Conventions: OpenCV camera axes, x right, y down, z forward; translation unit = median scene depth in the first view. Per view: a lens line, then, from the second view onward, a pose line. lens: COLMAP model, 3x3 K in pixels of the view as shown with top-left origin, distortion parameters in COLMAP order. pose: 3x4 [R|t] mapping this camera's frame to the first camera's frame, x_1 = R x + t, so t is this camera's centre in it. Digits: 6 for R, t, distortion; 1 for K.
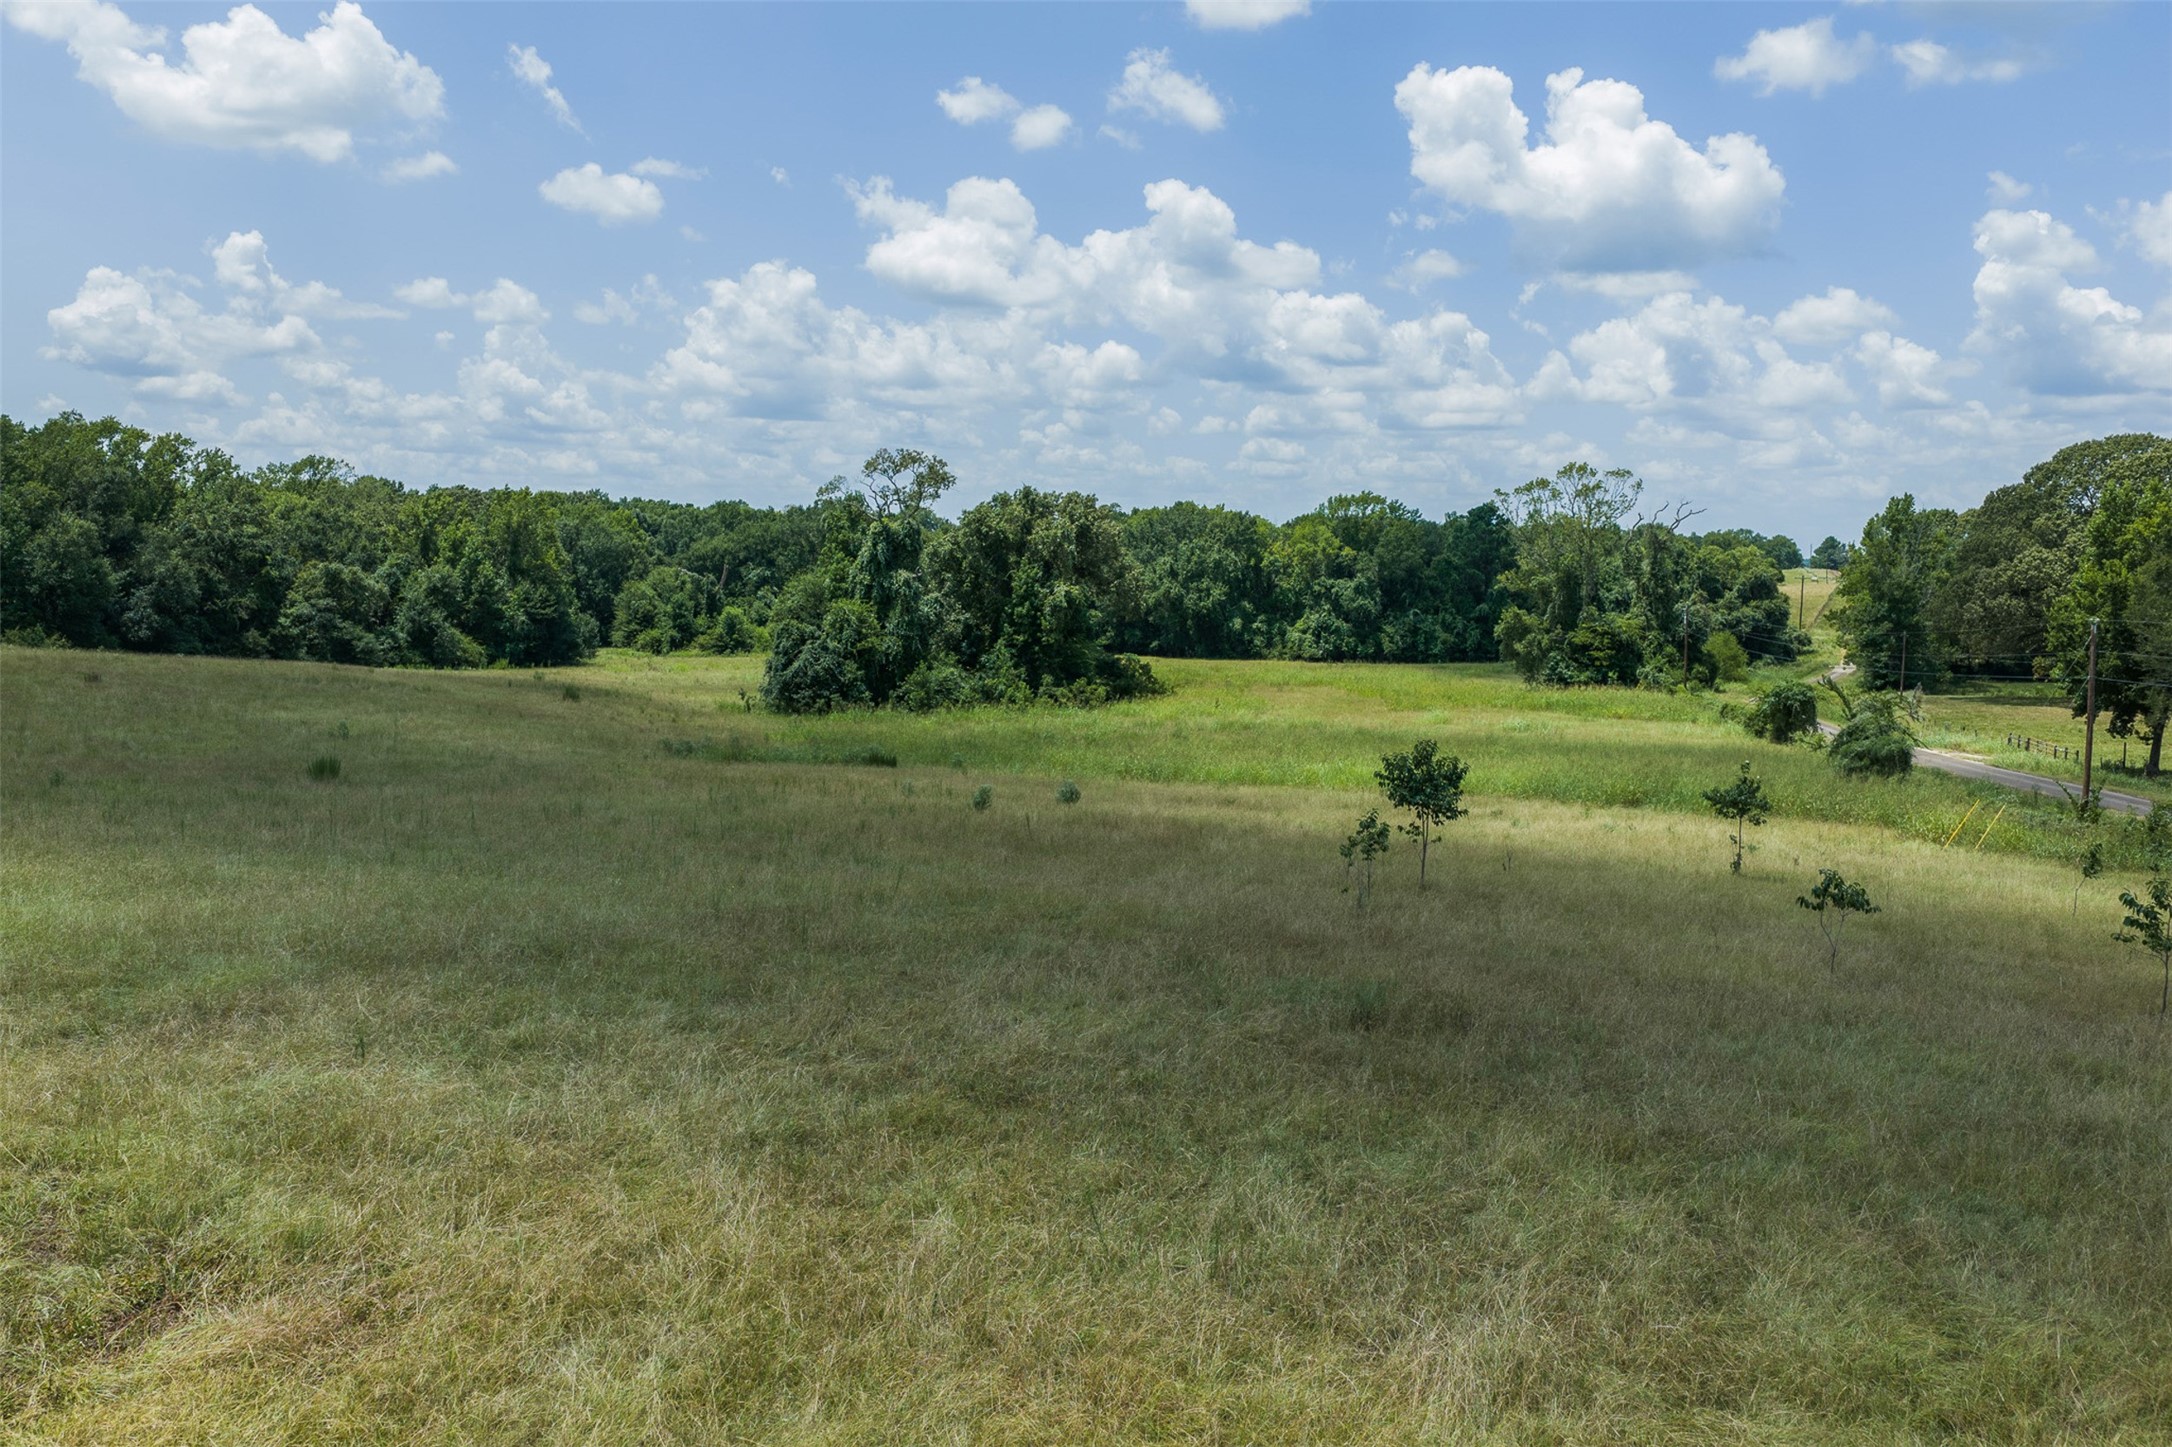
lens RADIAL K [[1790.8, 0, 1091.9], [0, 1790.8, 725.9], [0, 0, 1]] dist [-0.000030, -0.008527]
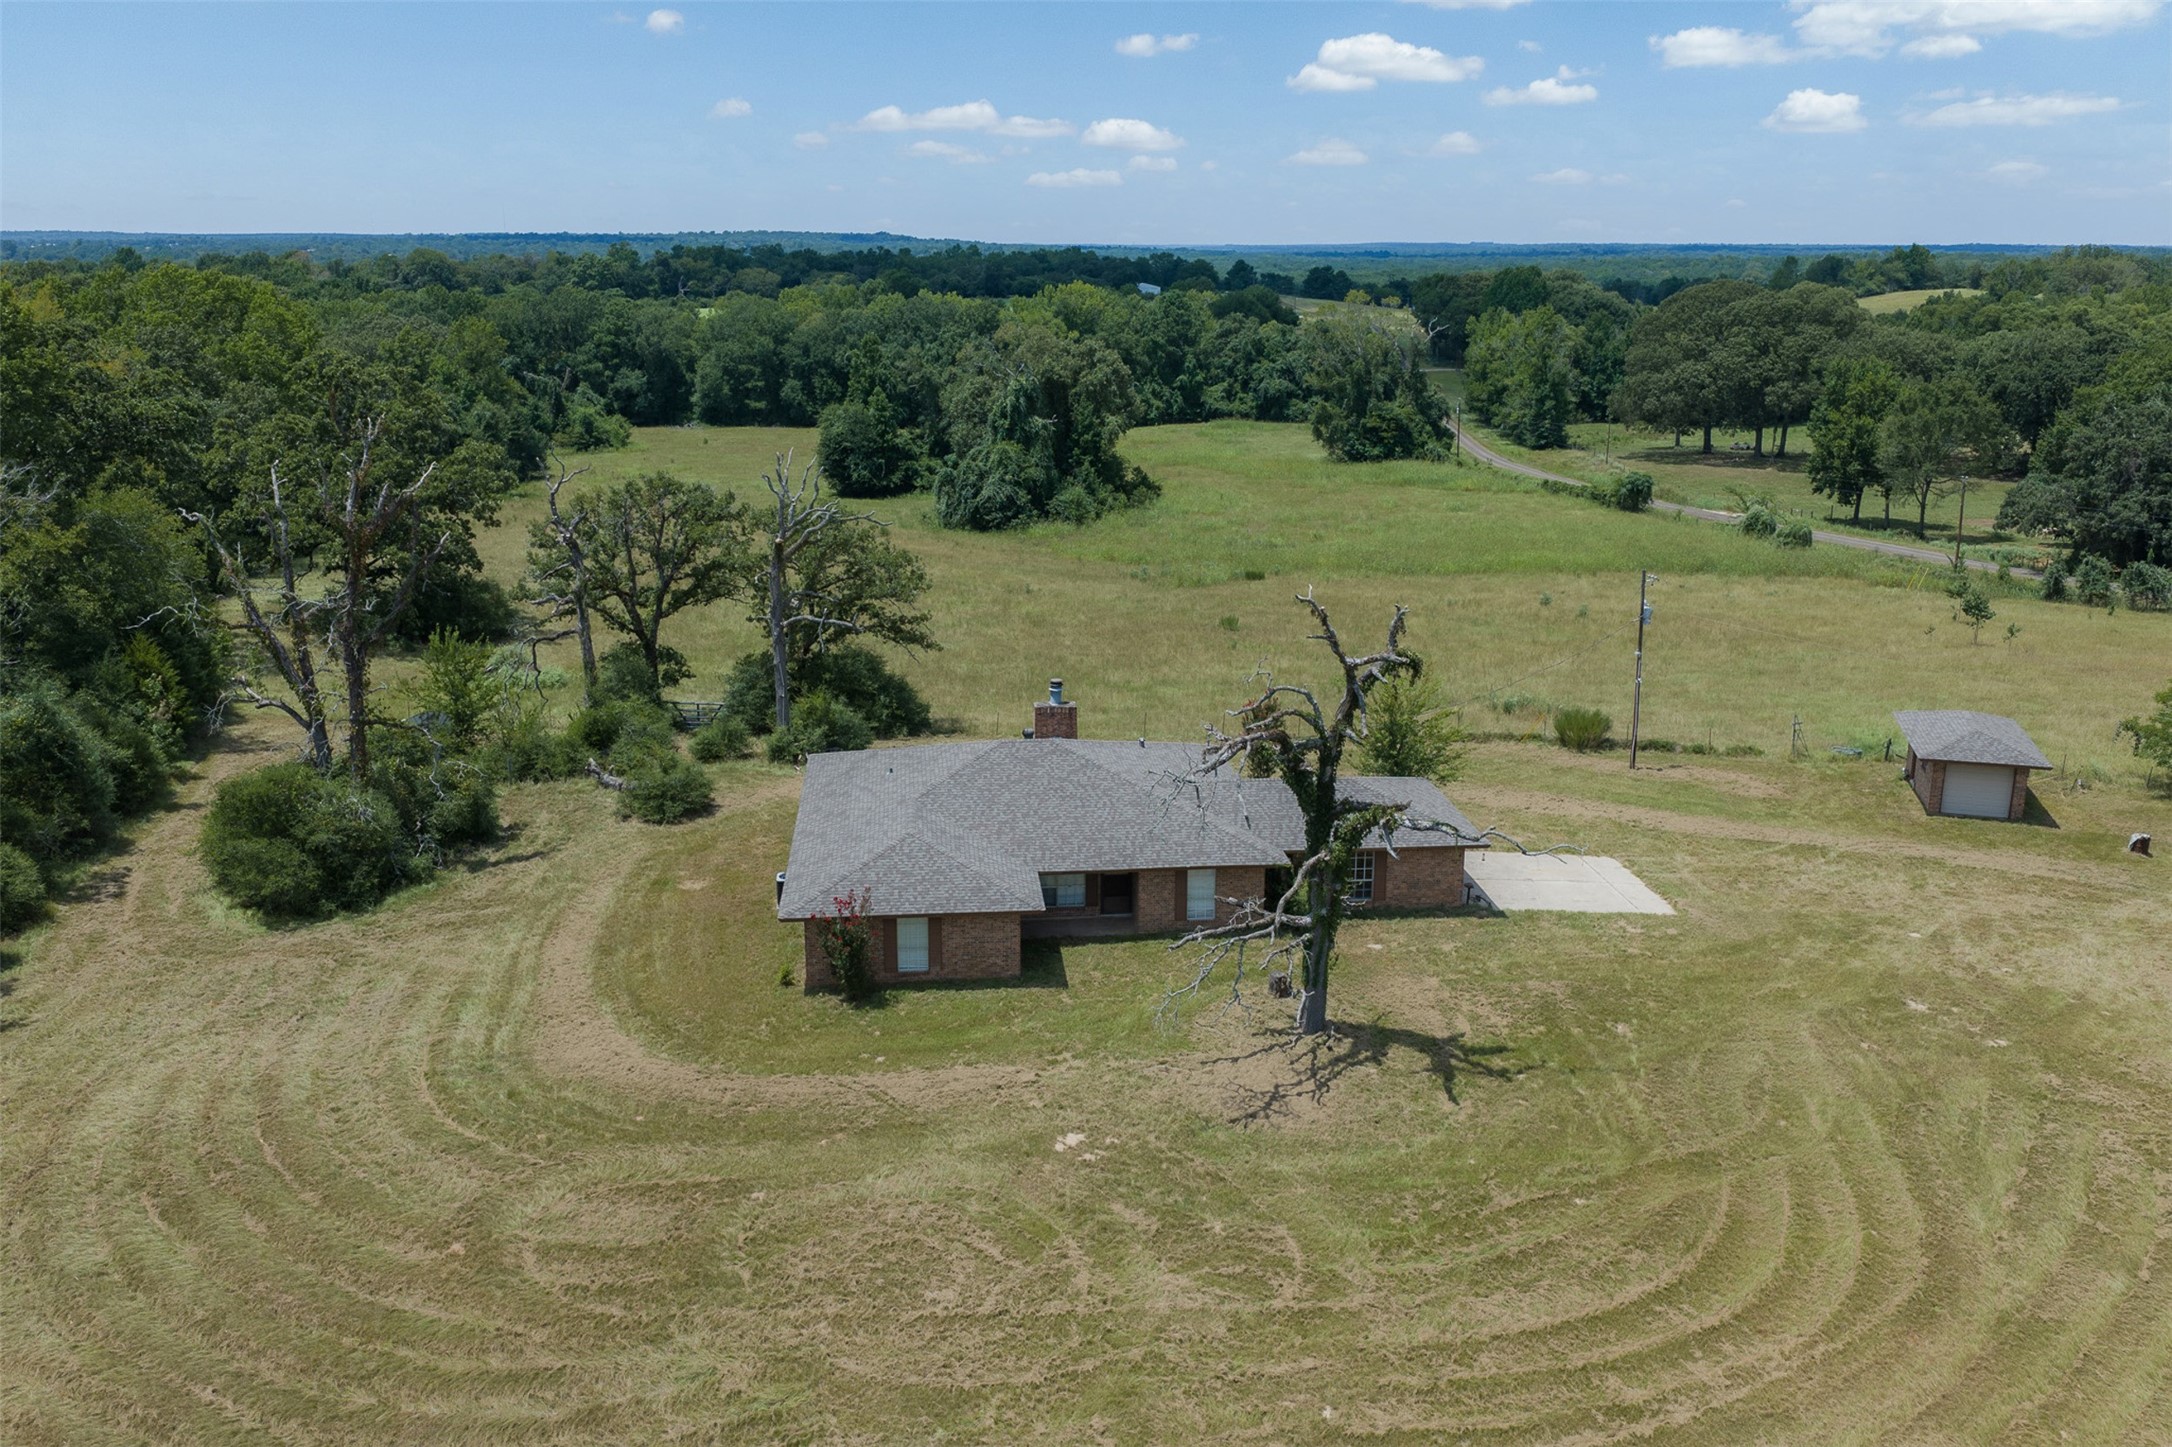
lens RADIAL K [[1790.8, 0, 1079.0], [0, 1790.8, 718.7], [0, 0, 1]] dist [-0.000030, -0.008527]
pose [[0.931544, -0.104932, 0.348159, -0.482966], [0.046816, 0.984100, 0.171336, -0.078644], [-0.360602, -0.143307, 0.921645, -0.243346]]
